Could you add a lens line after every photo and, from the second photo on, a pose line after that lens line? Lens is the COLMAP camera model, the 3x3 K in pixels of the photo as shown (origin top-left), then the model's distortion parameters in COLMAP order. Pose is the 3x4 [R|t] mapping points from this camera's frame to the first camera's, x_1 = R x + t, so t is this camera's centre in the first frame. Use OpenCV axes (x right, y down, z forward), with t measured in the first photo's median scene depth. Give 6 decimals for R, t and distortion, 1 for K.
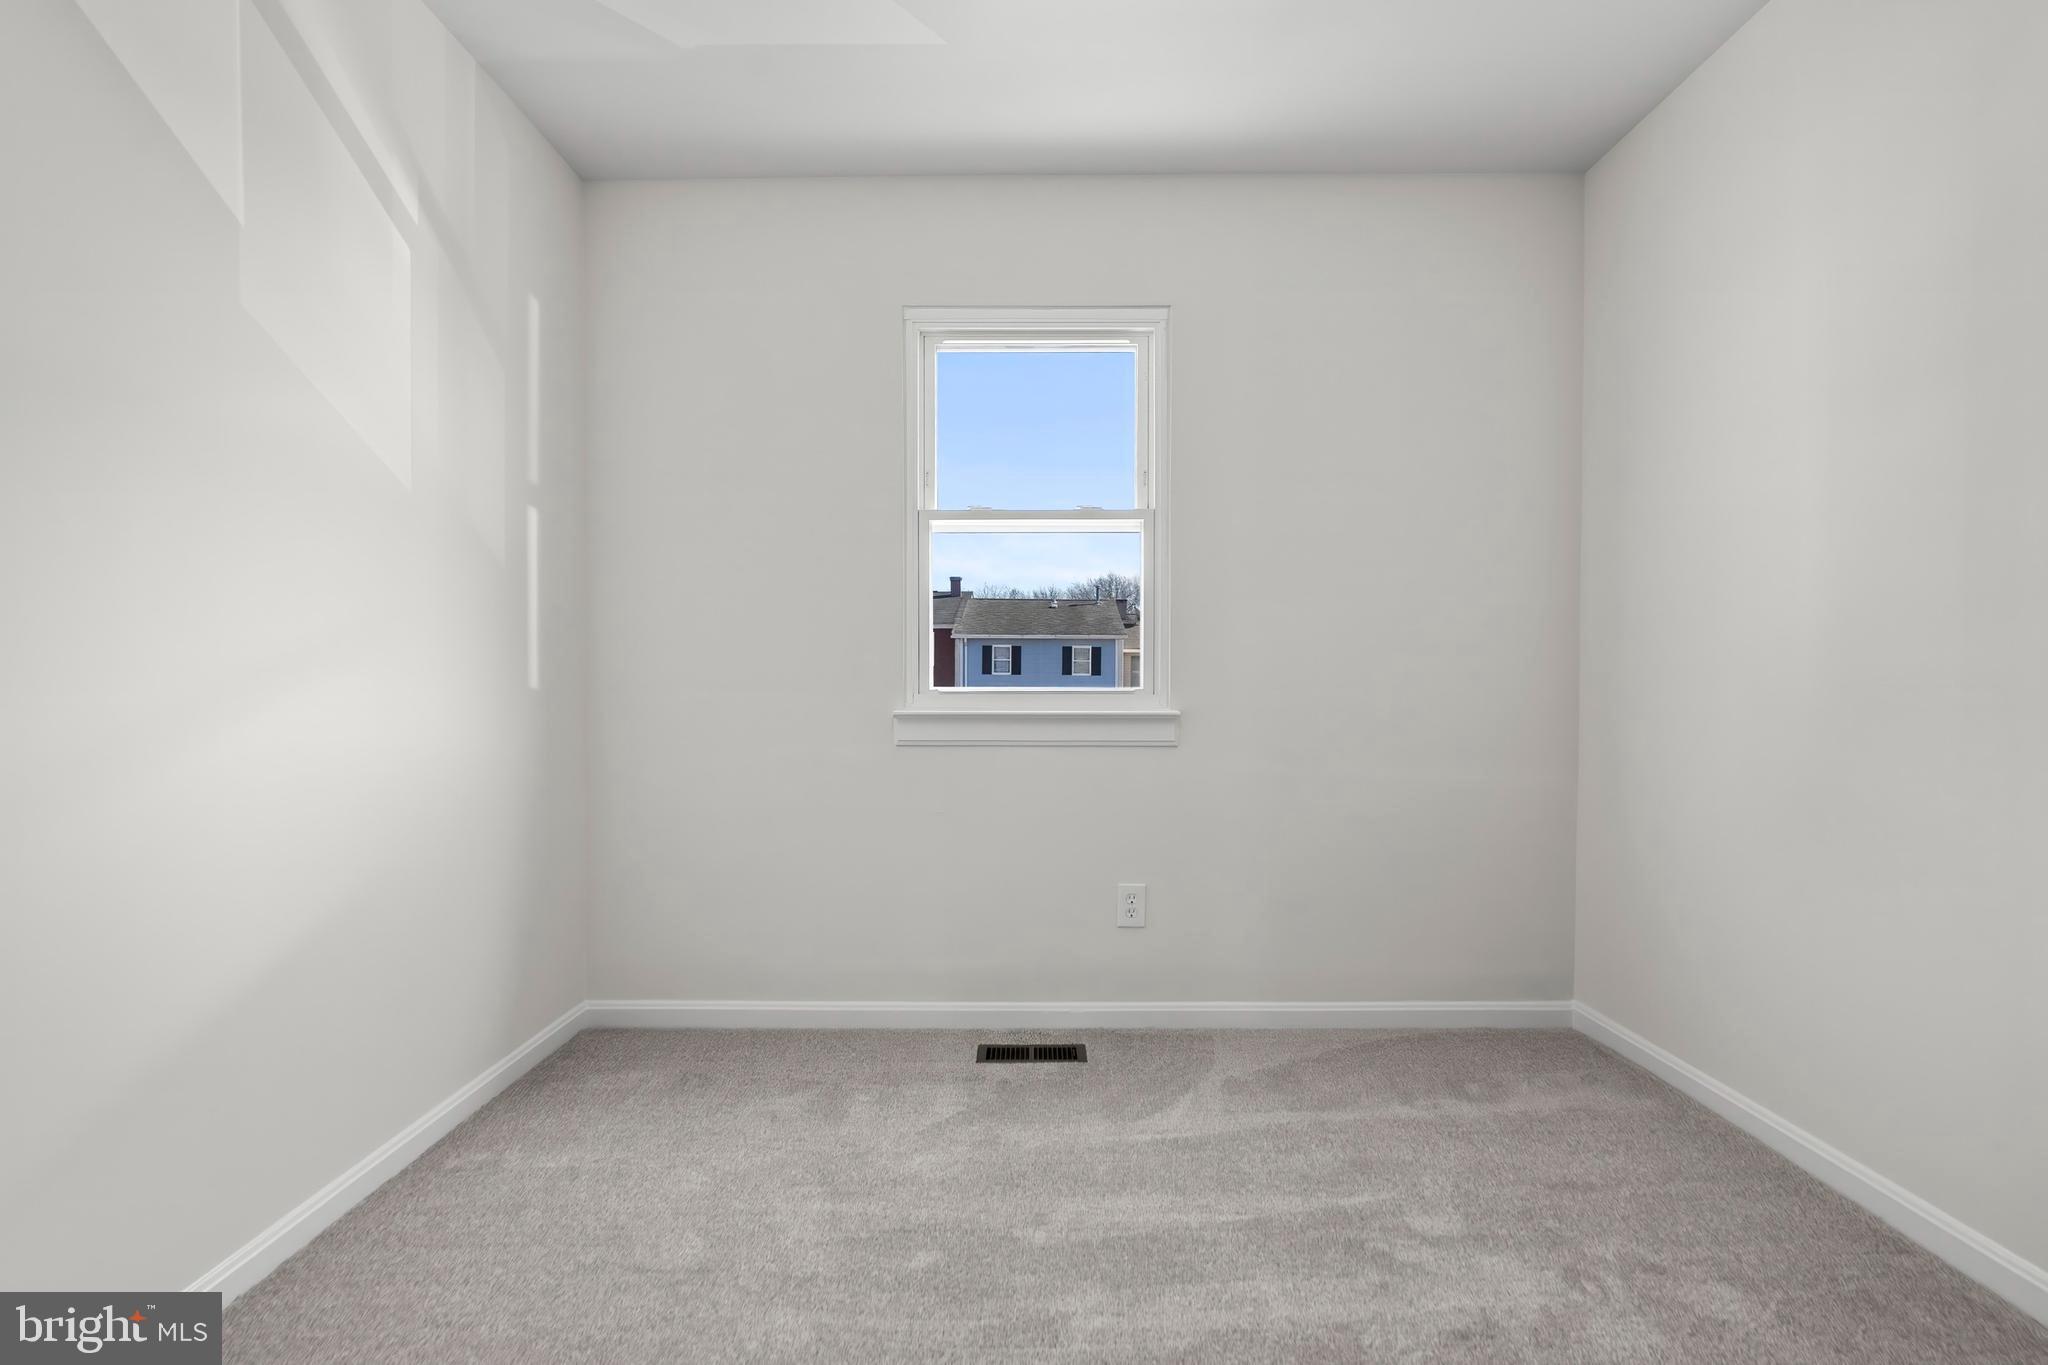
lens RADIAL K [[1128.3, 0, 1024.8], [0, 1128.3, 731.4], [0, 0, 1]] dist [-0.001103, -0.000137]
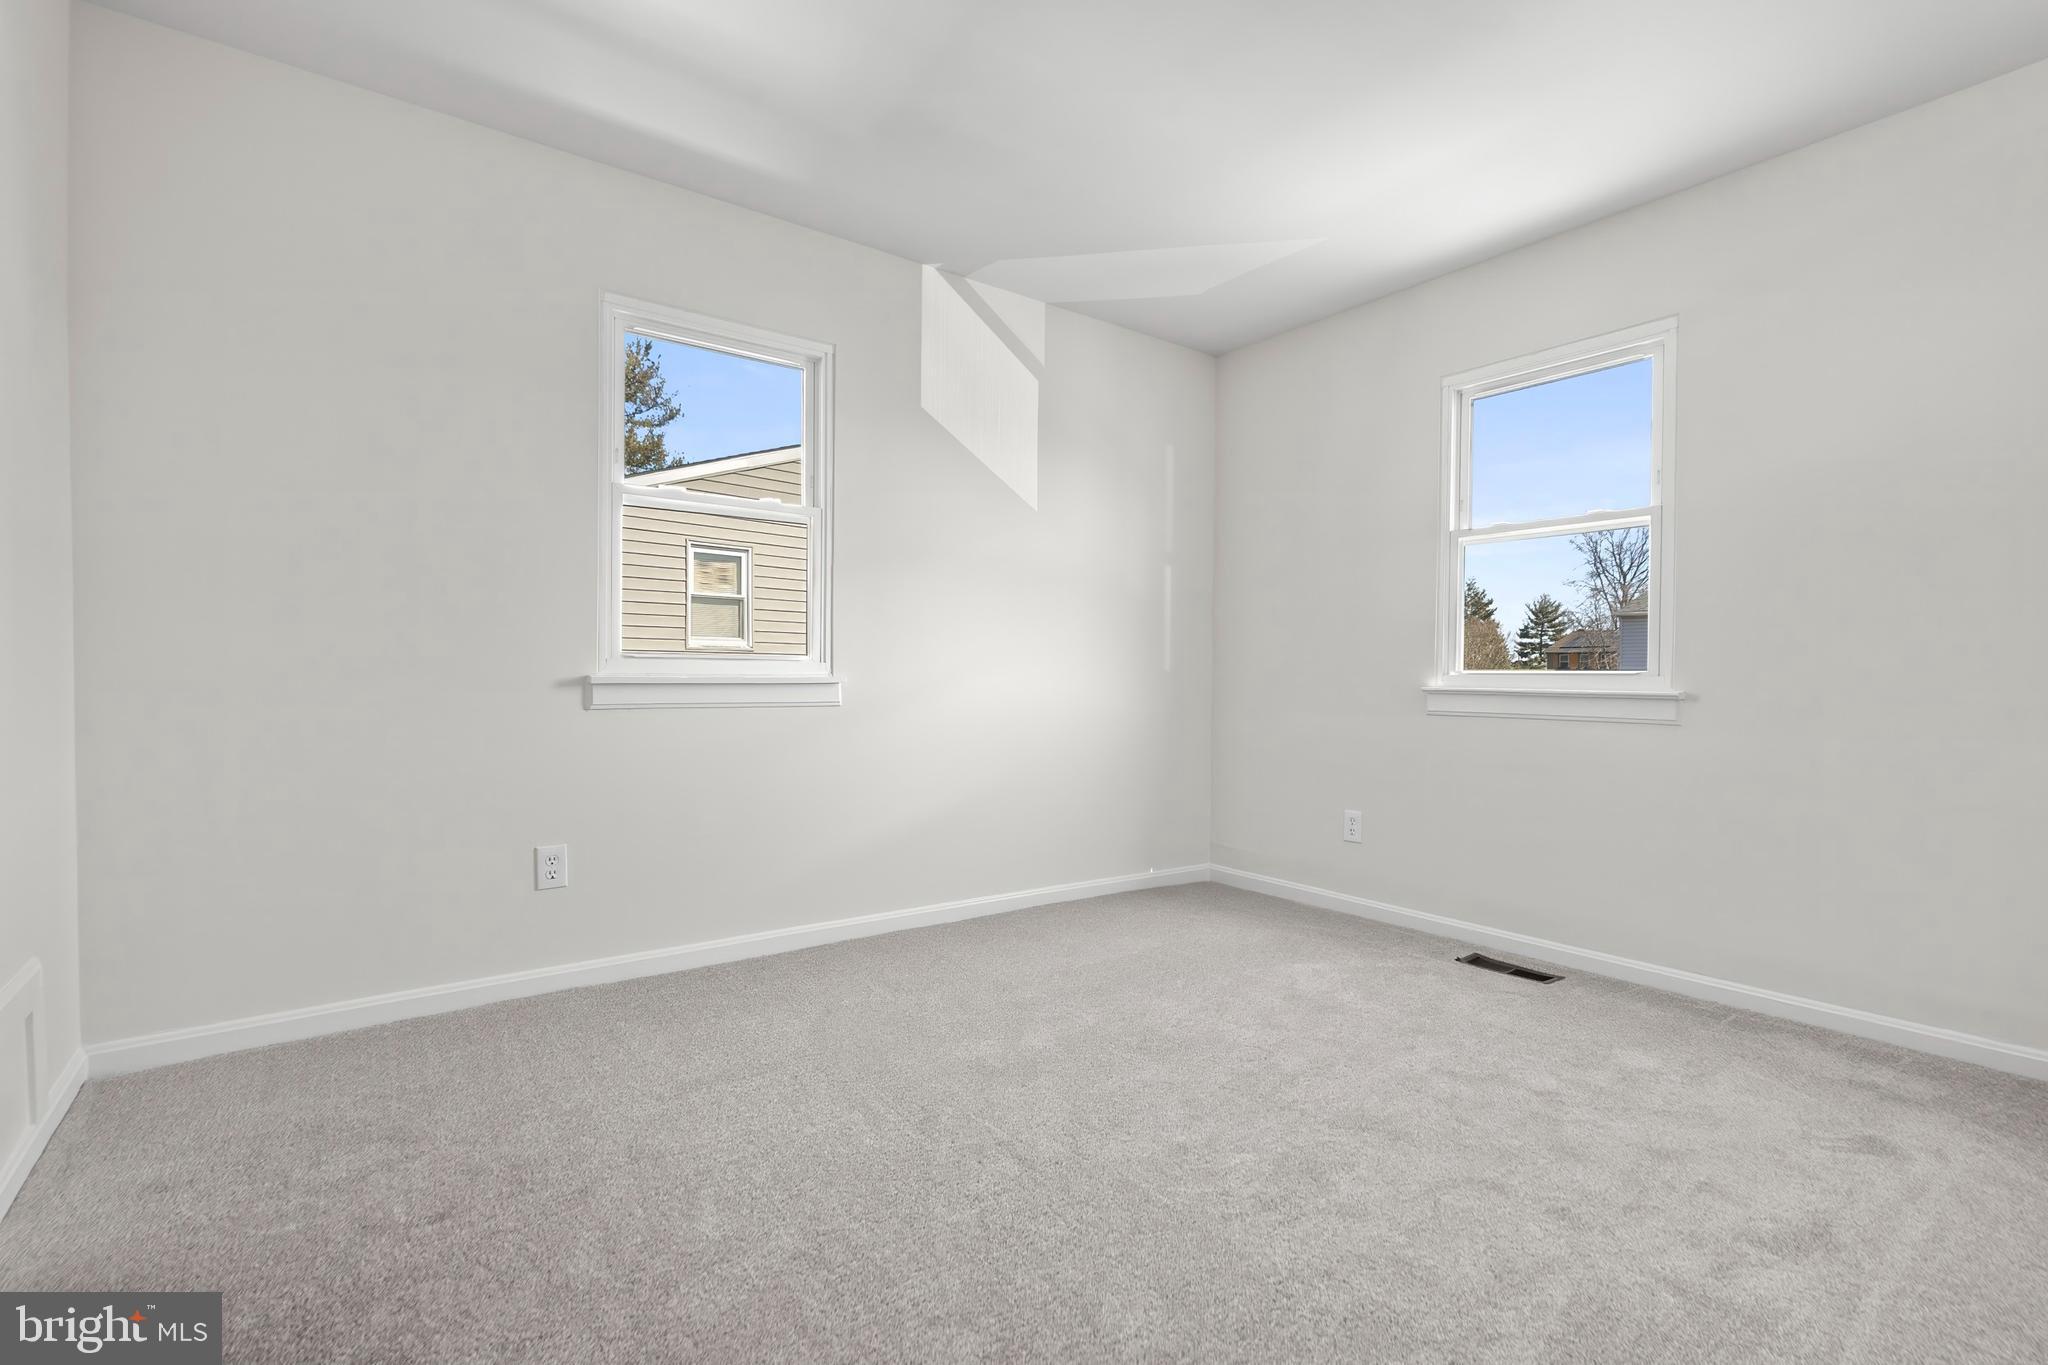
lens RADIAL K [[919.5, 0, 1024.0], [0, 919.5, 682.5], [0, 0, 1]] dist [-0.000514, -0.000013]
pose [[0.600053, 0.010996, -0.799884, 0.460120], [-0.028070, 0.999579, -0.007316, -0.003127], [0.799467, 0.026843, 0.600109, -0.012147]]
